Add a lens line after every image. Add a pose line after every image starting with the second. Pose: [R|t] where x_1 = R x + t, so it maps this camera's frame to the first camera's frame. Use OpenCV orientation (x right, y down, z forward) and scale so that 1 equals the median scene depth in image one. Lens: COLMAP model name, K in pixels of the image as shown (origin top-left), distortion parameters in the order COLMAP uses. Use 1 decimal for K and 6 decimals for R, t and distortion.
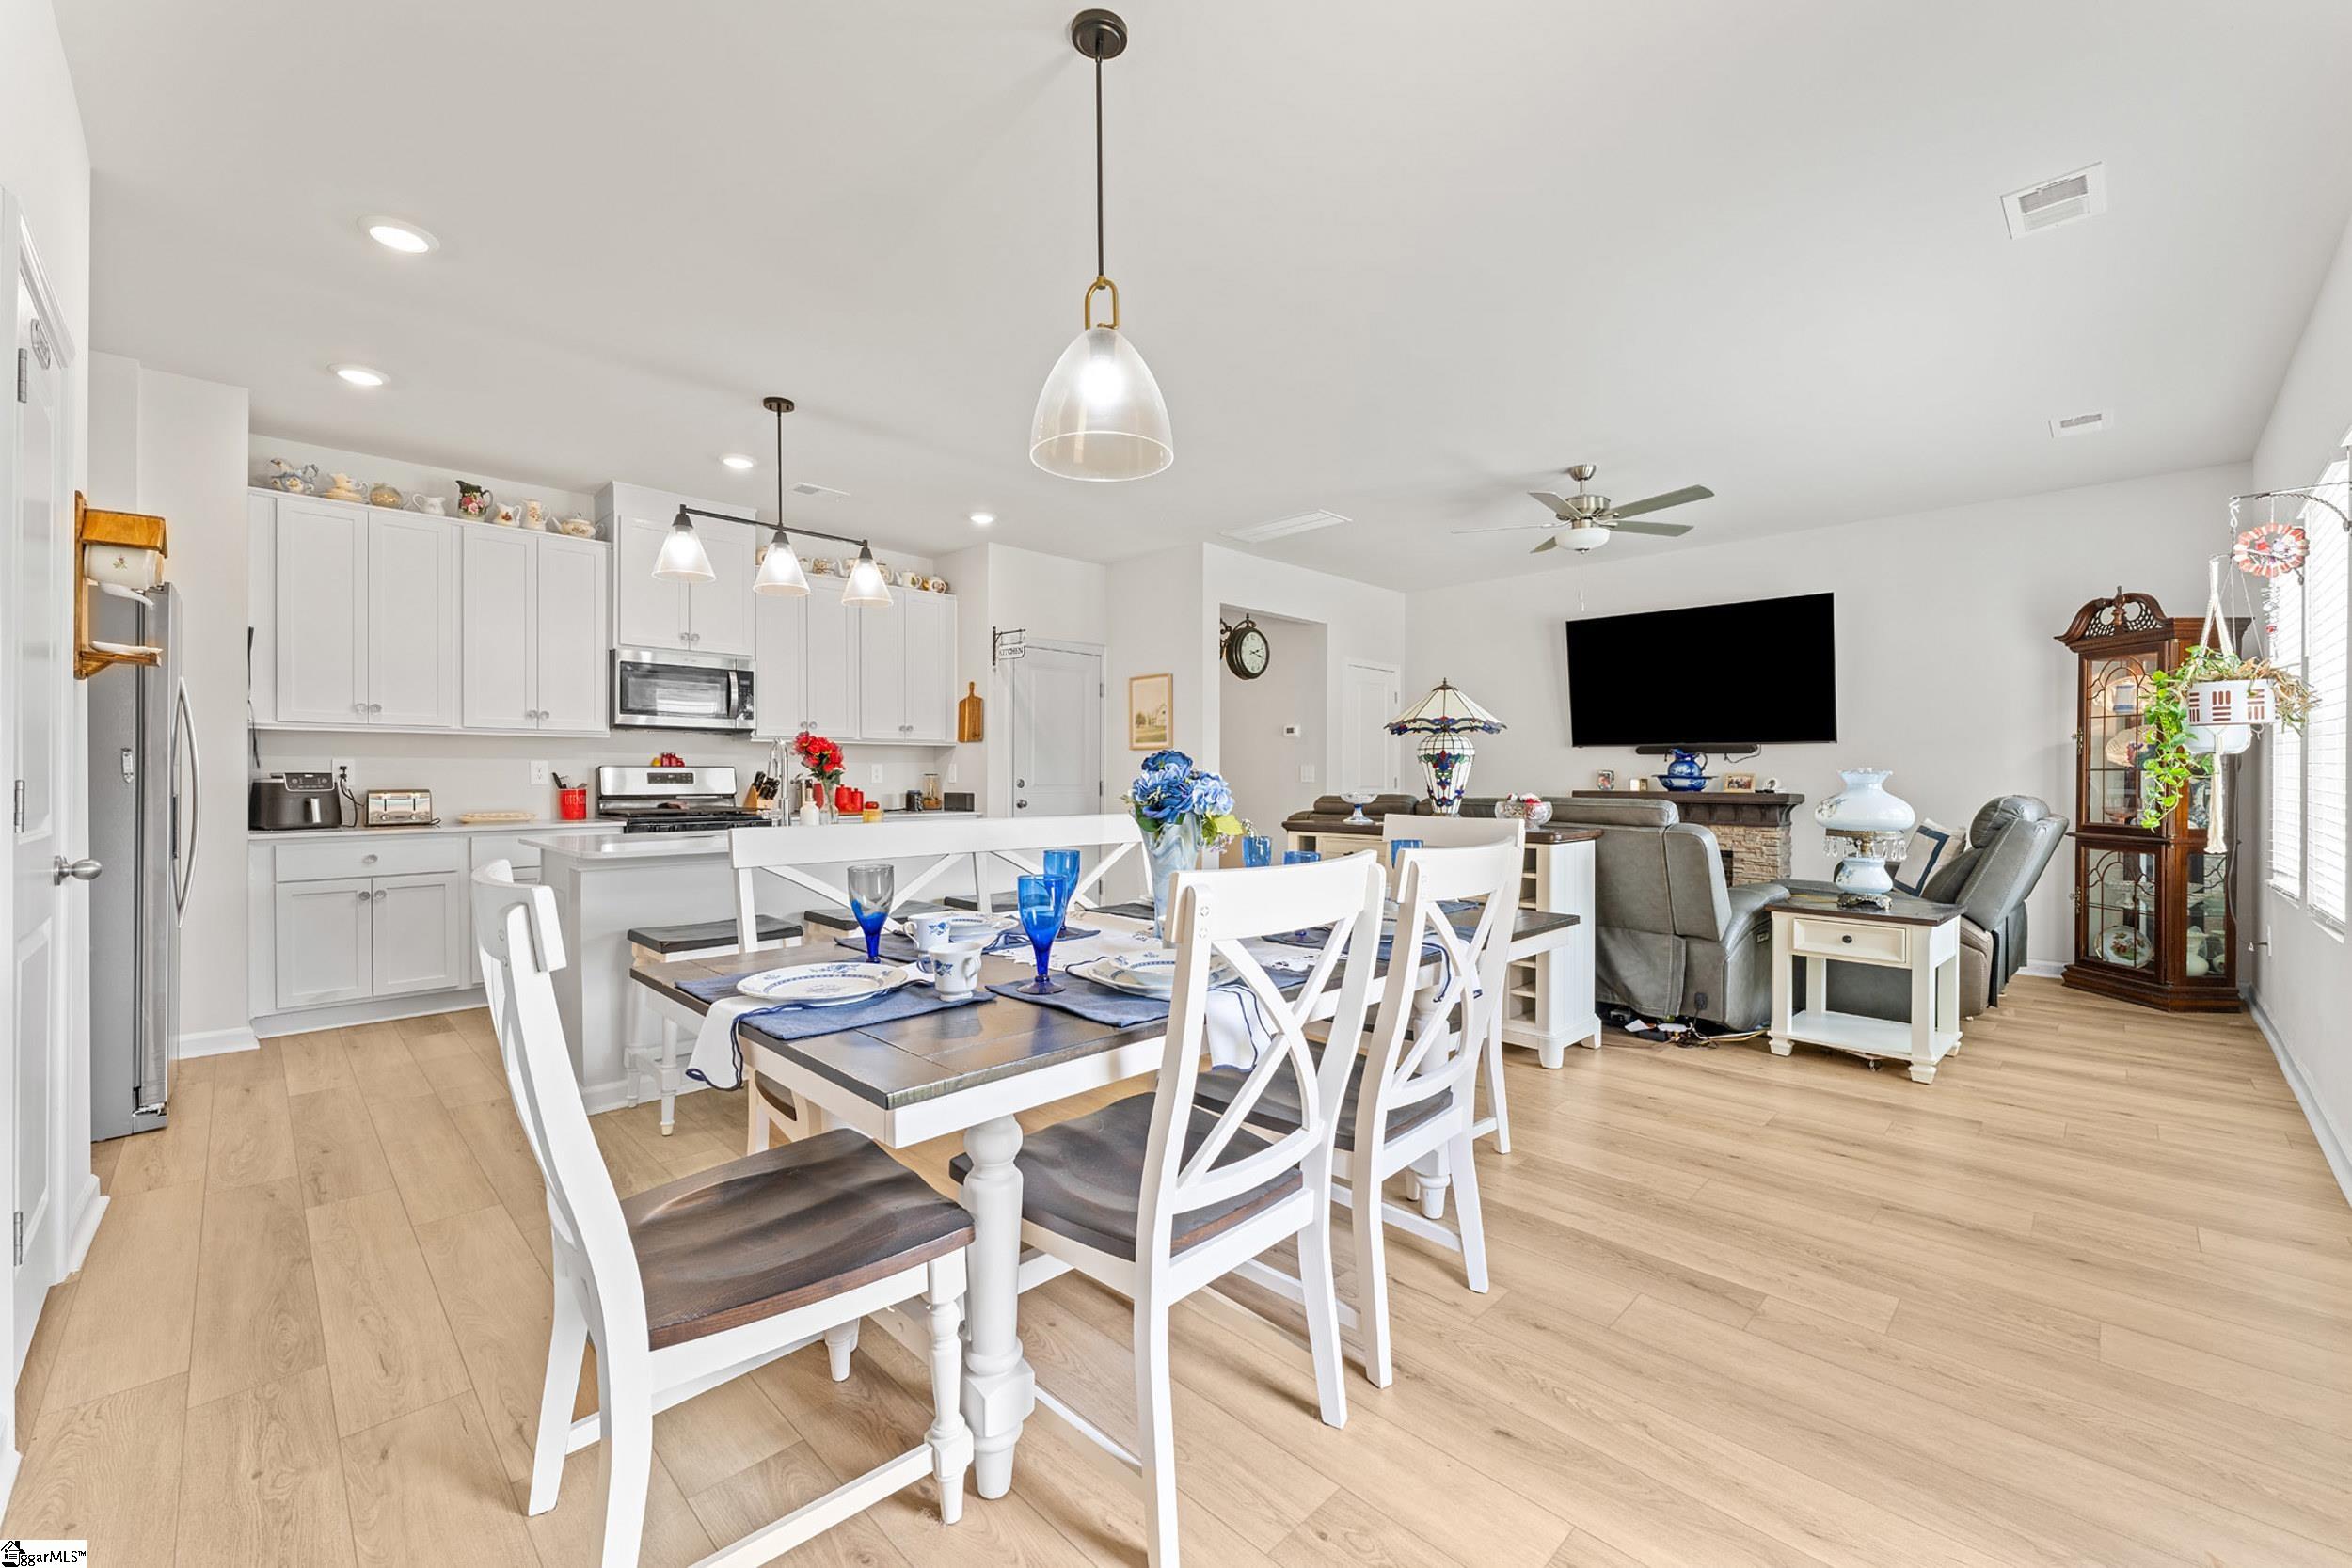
lens RADIAL K [[938.3, 0, 1163.8], [0, 938.3, 779.4], [0, 0, 1]] dist [-0.000325, -0.000559]
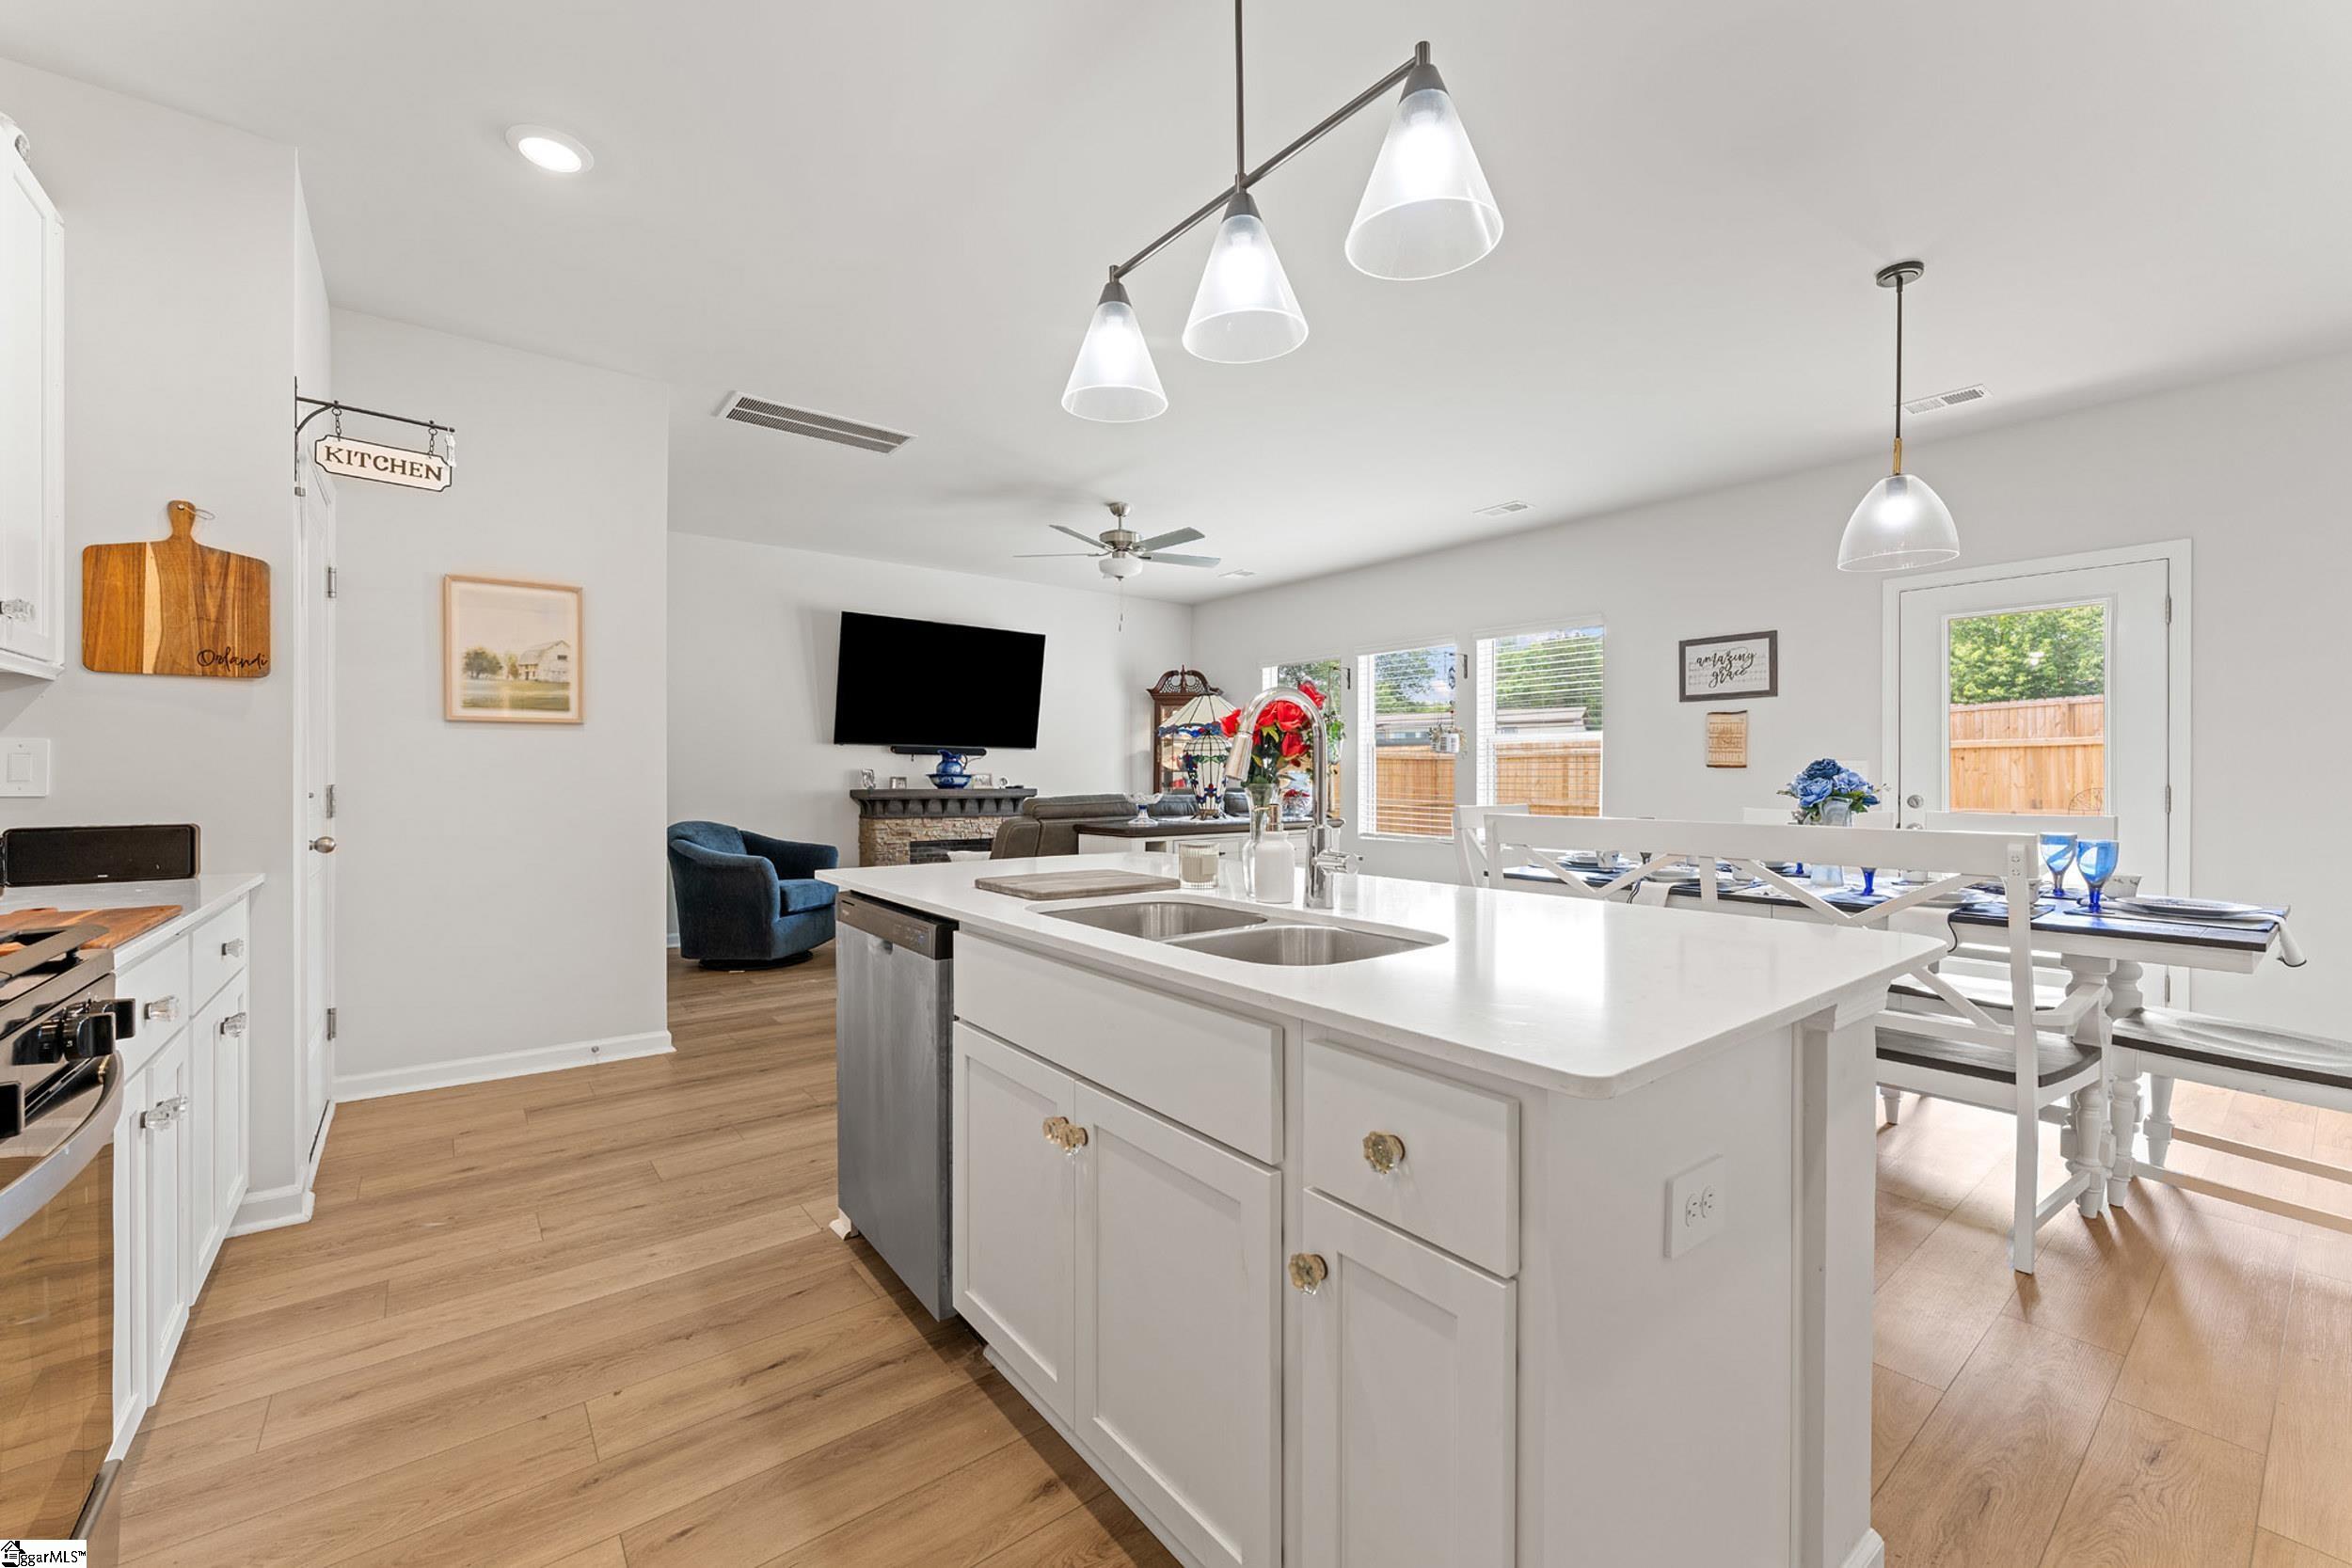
lens RADIAL K [[938.3, 0, 1185.3], [0, 938.3, 788.9], [0, 0, 1]] dist [-0.000325, -0.000559]
pose [[0.102553, -0.015067, 0.994613, -0.665259], [0.002252, 0.999886, 0.014915, -0.003409], [-0.994725, 0.000711, 0.102575, 0.775761]]
